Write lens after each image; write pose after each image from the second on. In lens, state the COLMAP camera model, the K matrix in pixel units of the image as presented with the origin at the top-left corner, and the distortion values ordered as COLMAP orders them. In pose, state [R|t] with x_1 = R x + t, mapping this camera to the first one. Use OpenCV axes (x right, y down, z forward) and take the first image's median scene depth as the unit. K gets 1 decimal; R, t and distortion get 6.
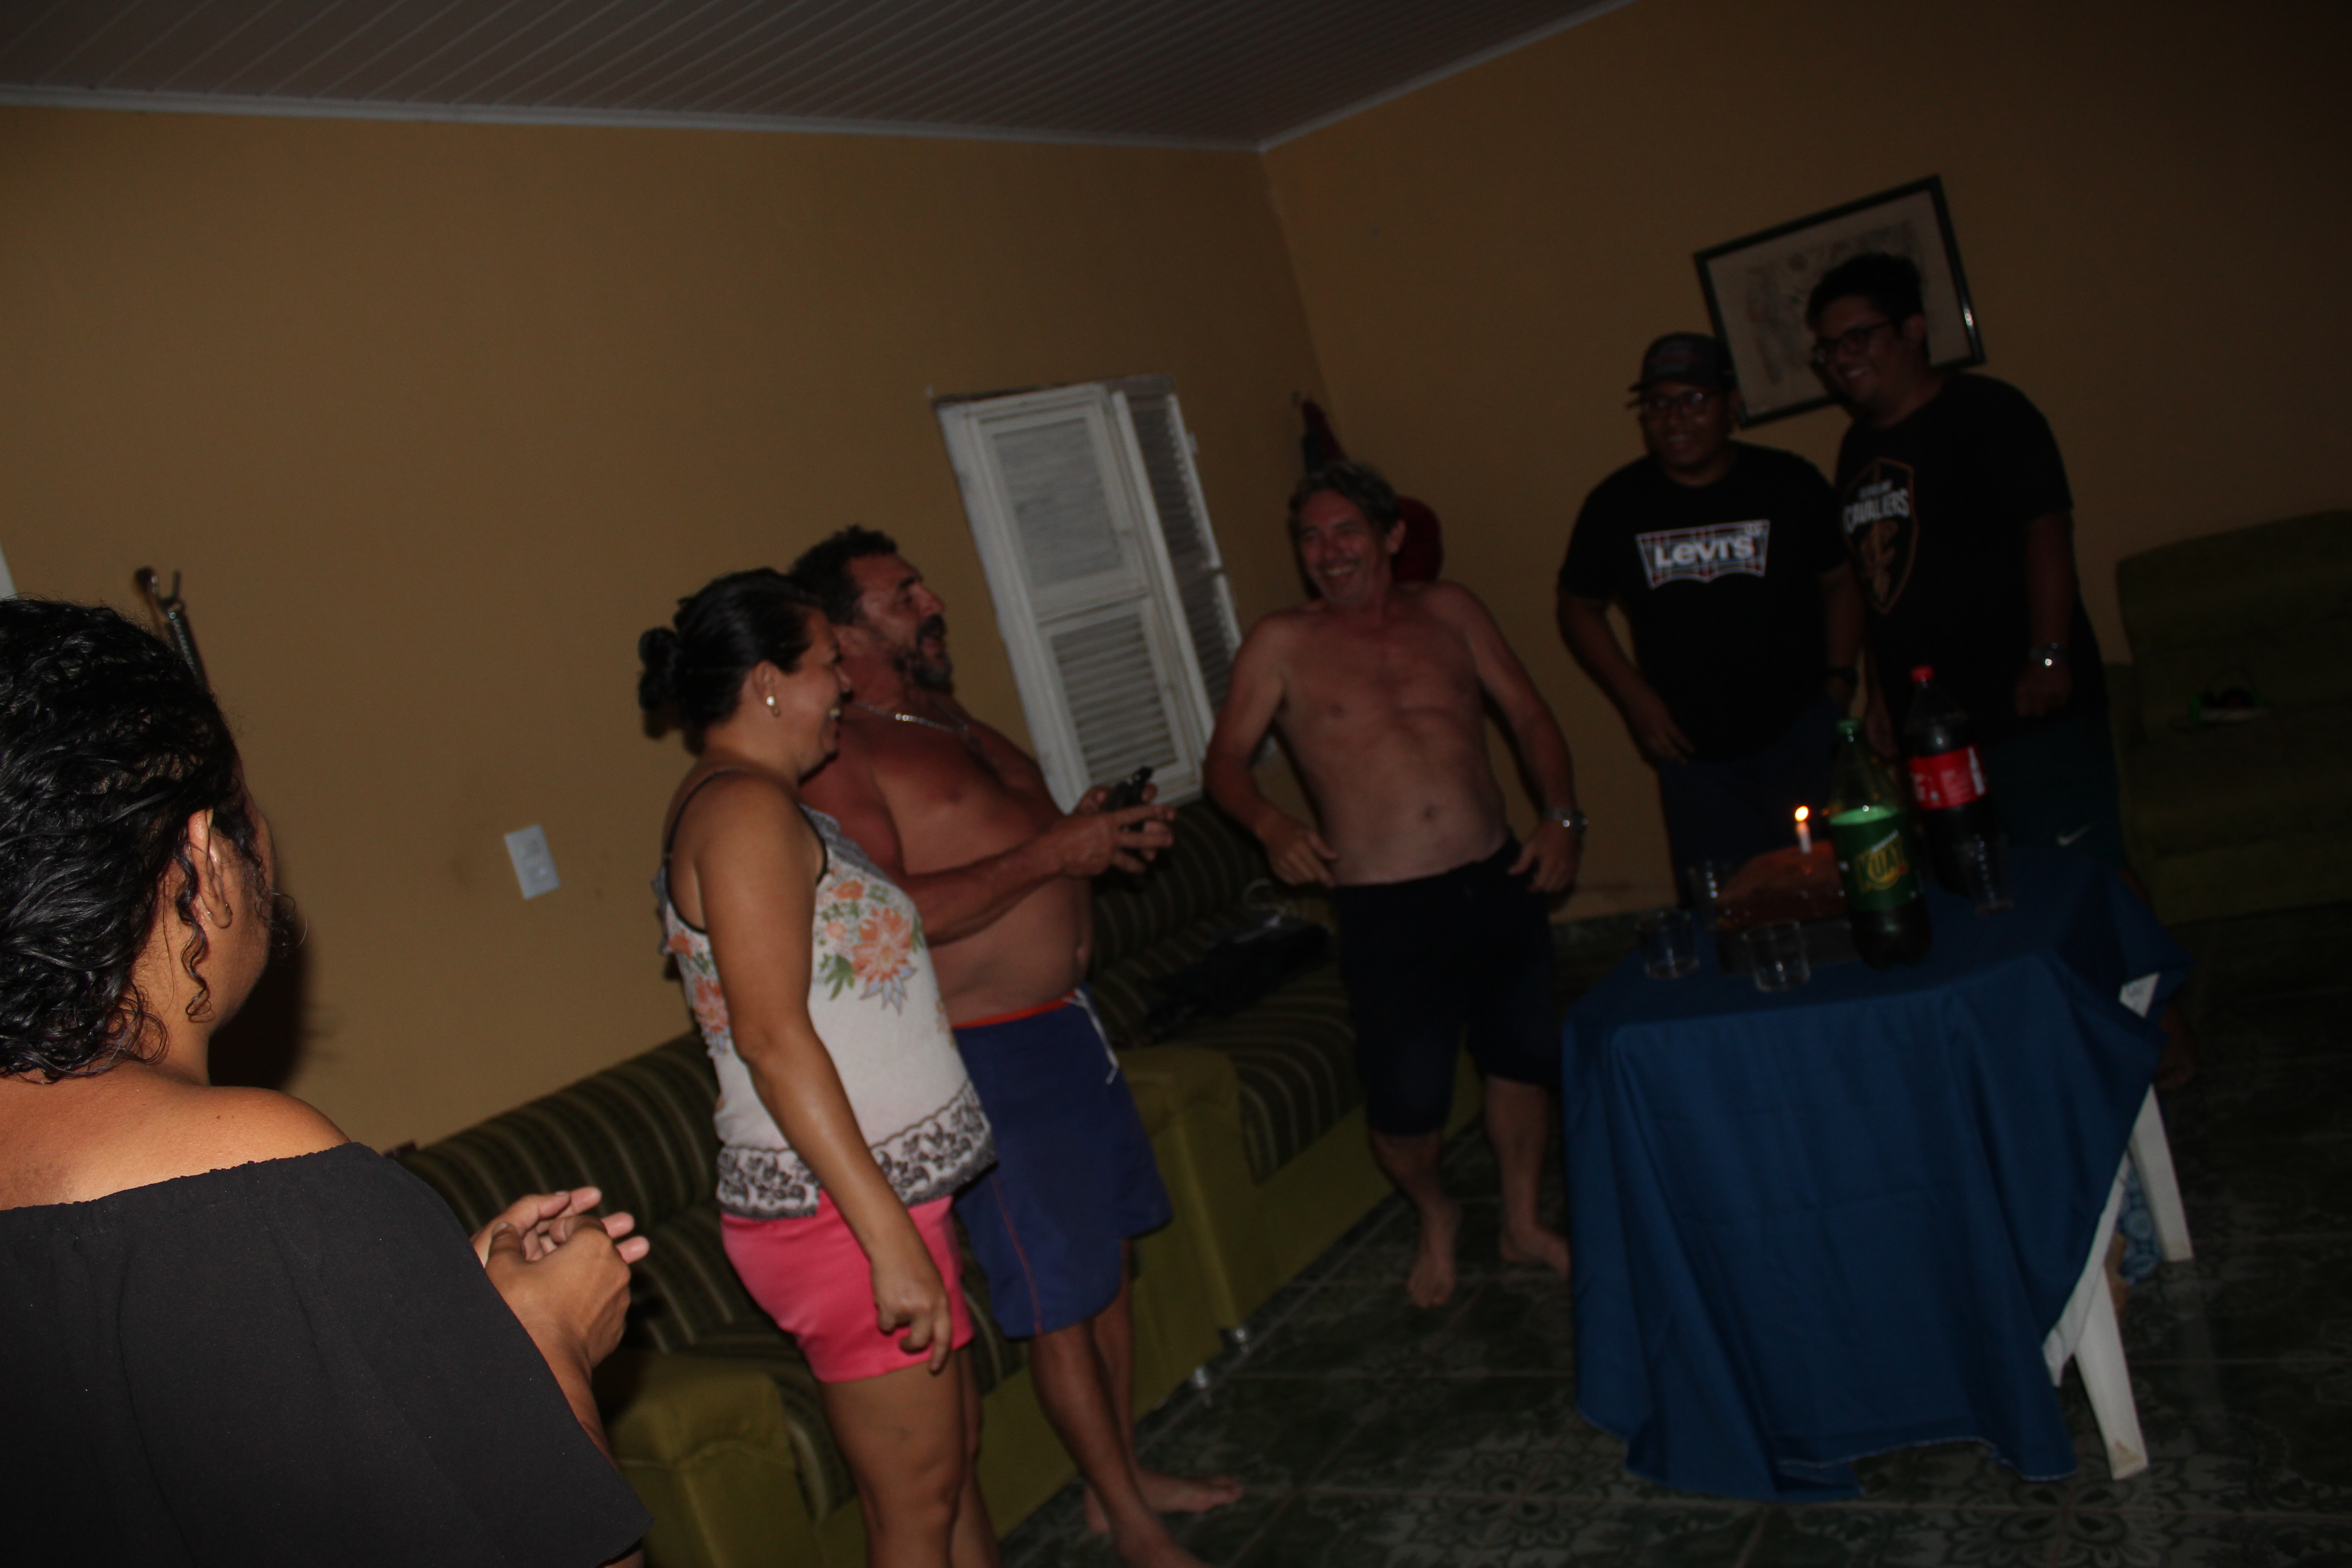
lens RADIAL K [[1960.9, 0, 1176.0], [0, 1960.9, 784.0], [0, 0, 1]] dist [-0.155905, 0.137125]
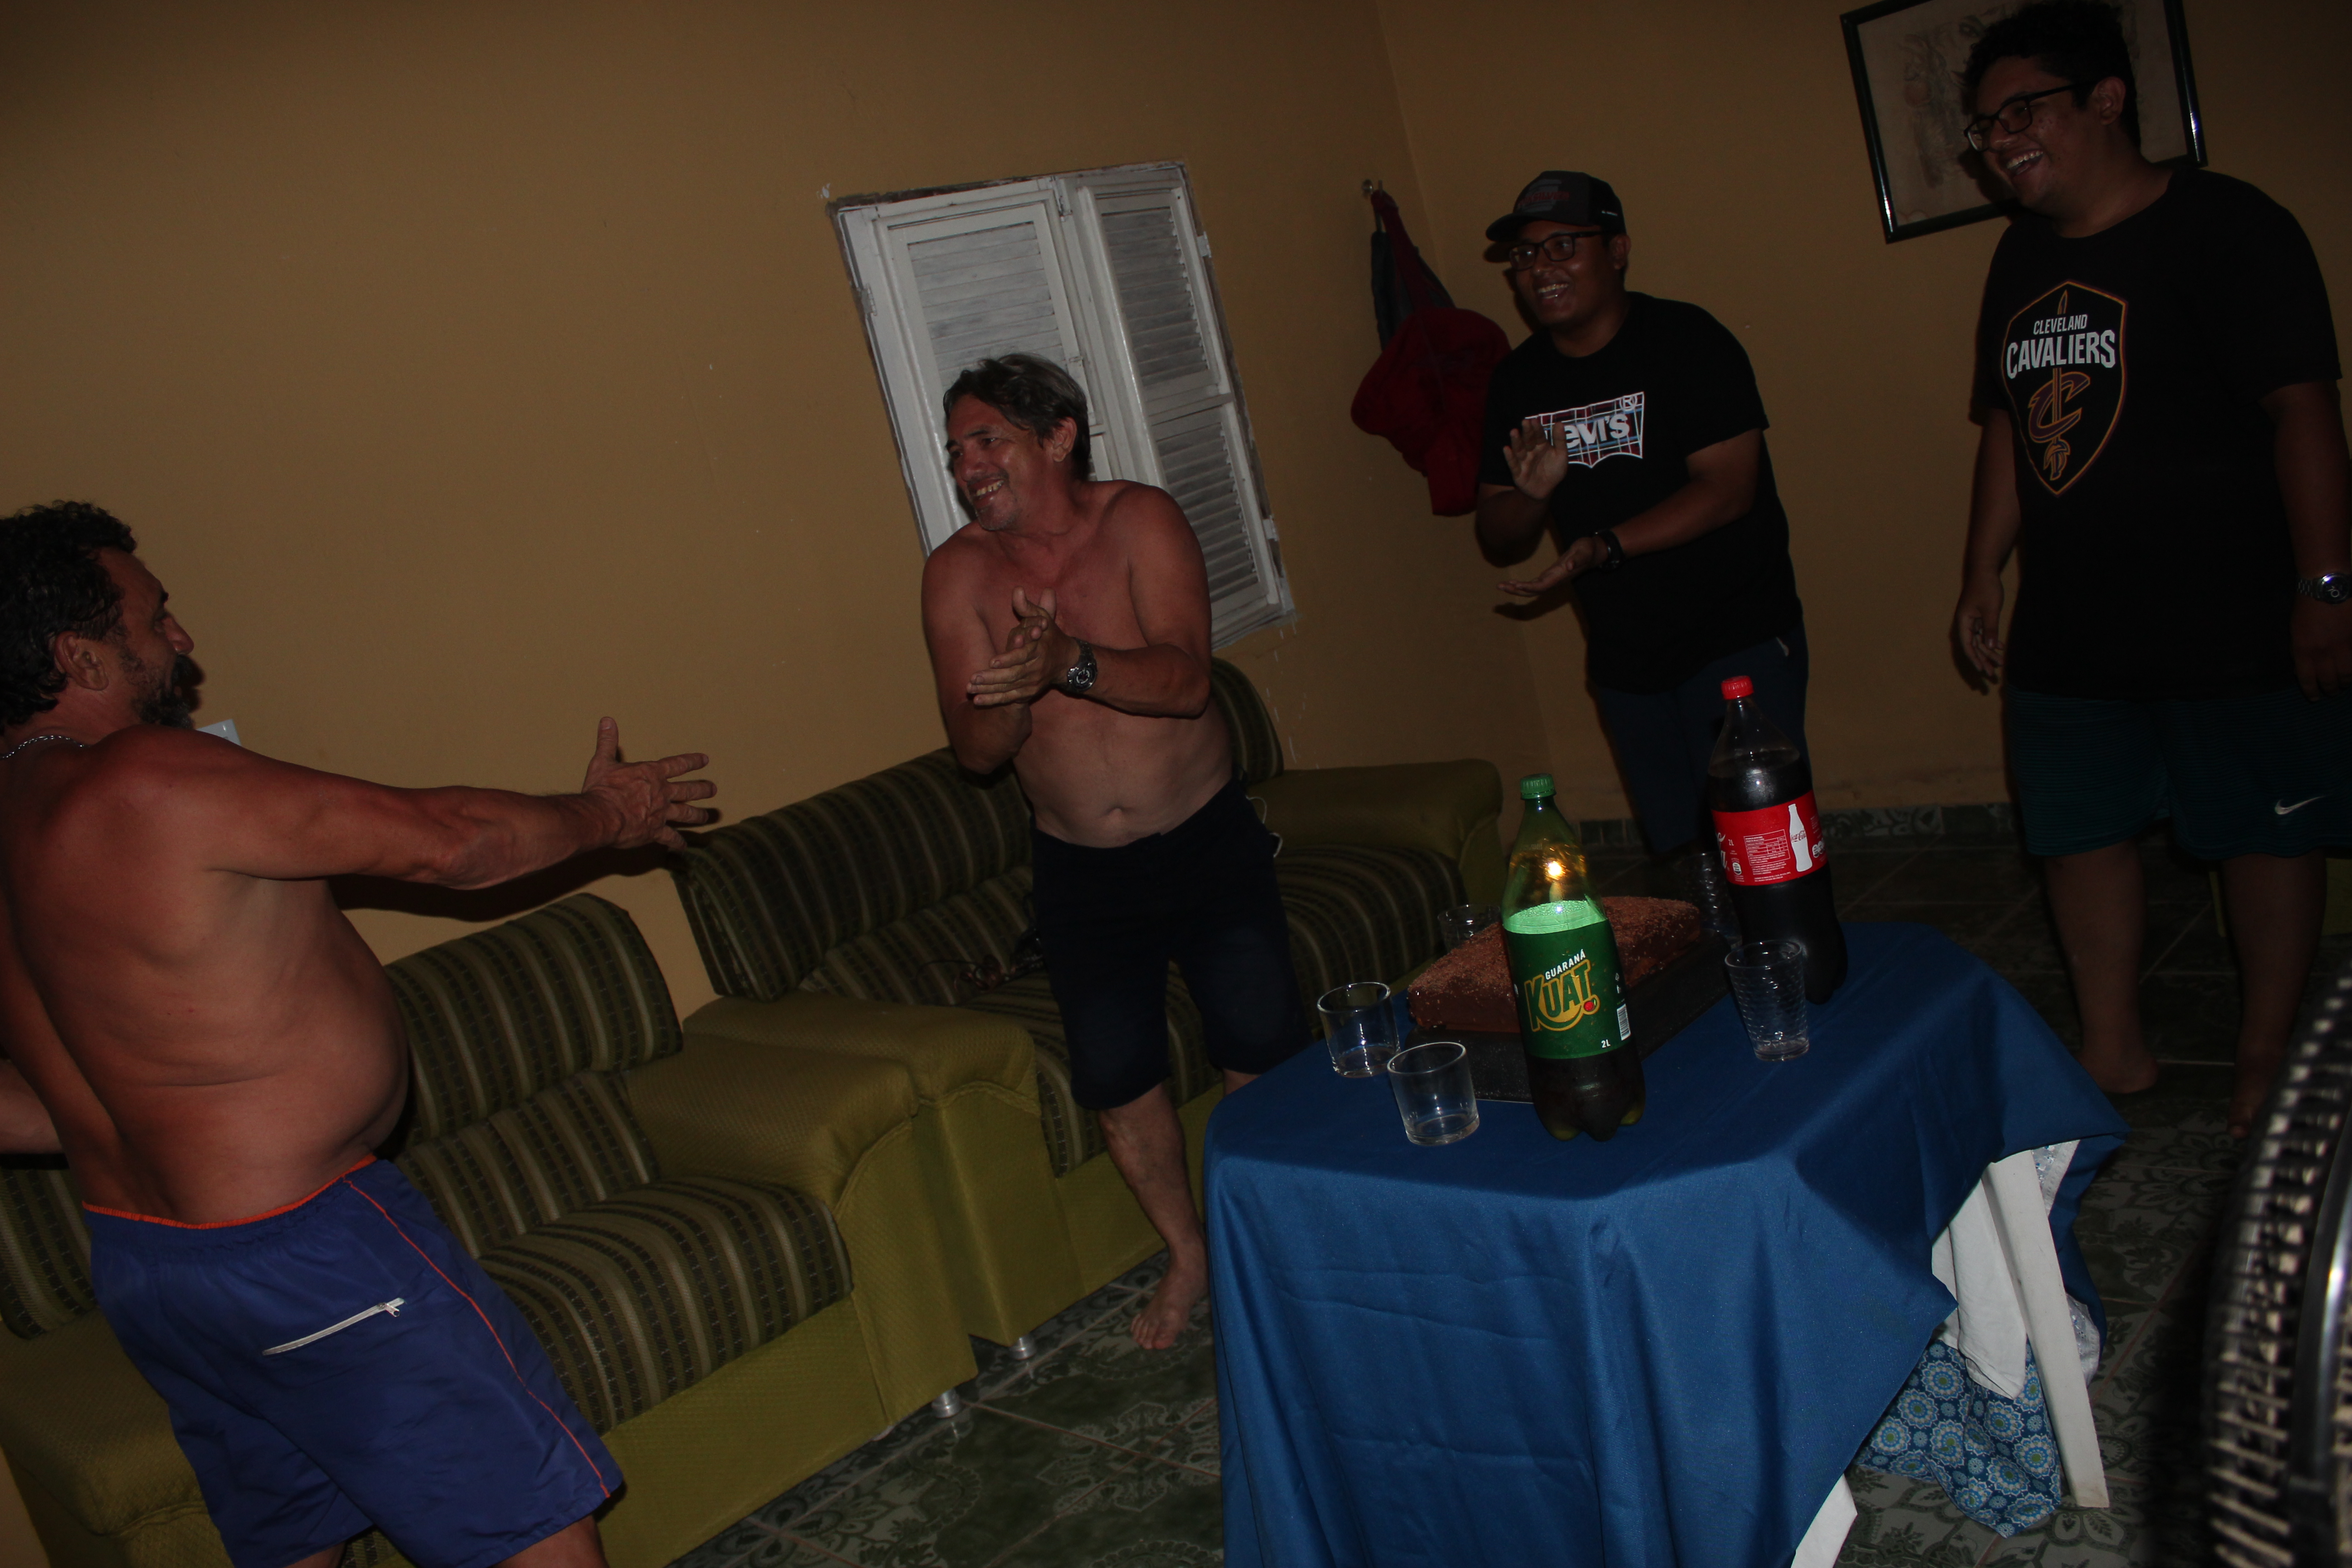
lens RADIAL K [[1960.9, 0, 1176.0], [0, 1960.9, 784.0], [0, 0, 1]] dist [-0.155905, 0.137125]
pose [[0.981263, 0.067873, -0.180321, 0.186138], [-0.043998, 0.990105, 0.133253, -0.061869], [0.187581, -0.122822, 0.974540, 0.167990]]
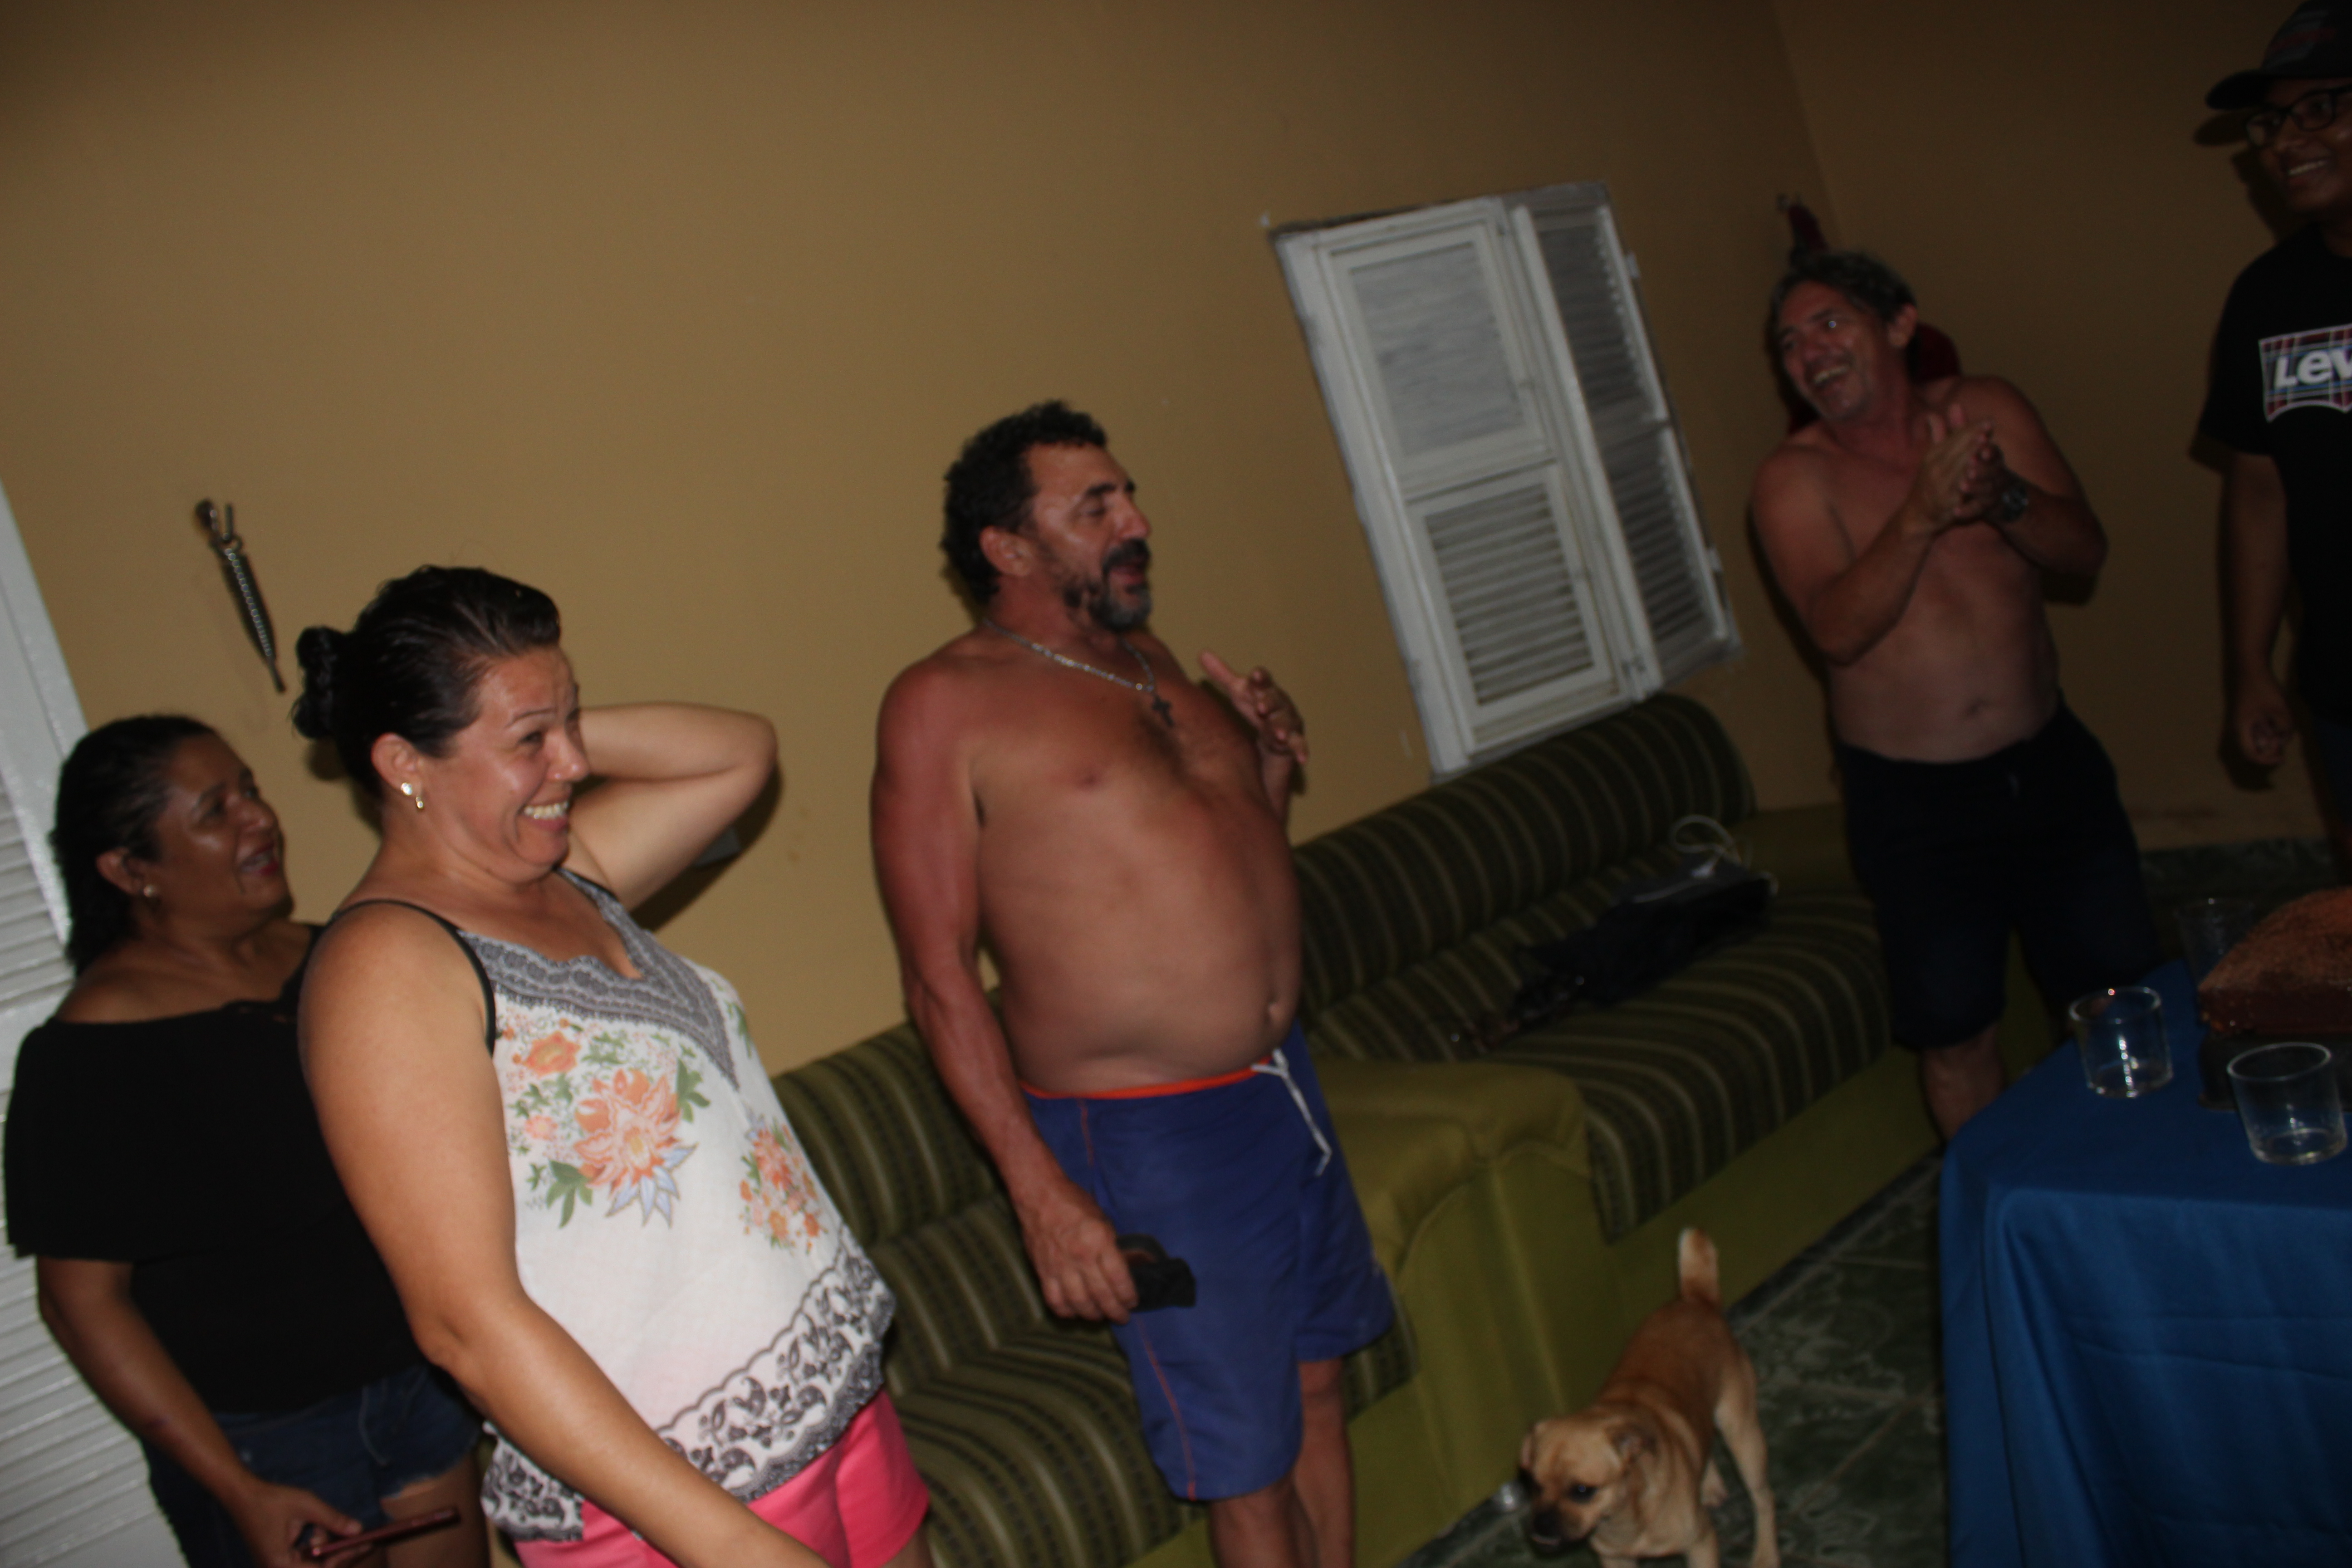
lens RADIAL K [[1960.9, 0, 1176.0], [0, 1960.9, 784.0], [0, 0, 1]] dist [-0.155905, 0.137125]
pose [[0.951653, 0.019308, -0.306568, 0.087867], [0.007367, 0.996301, 0.085616, -0.034454], [0.307087, -0.083735, 0.947991, 0.189659]]
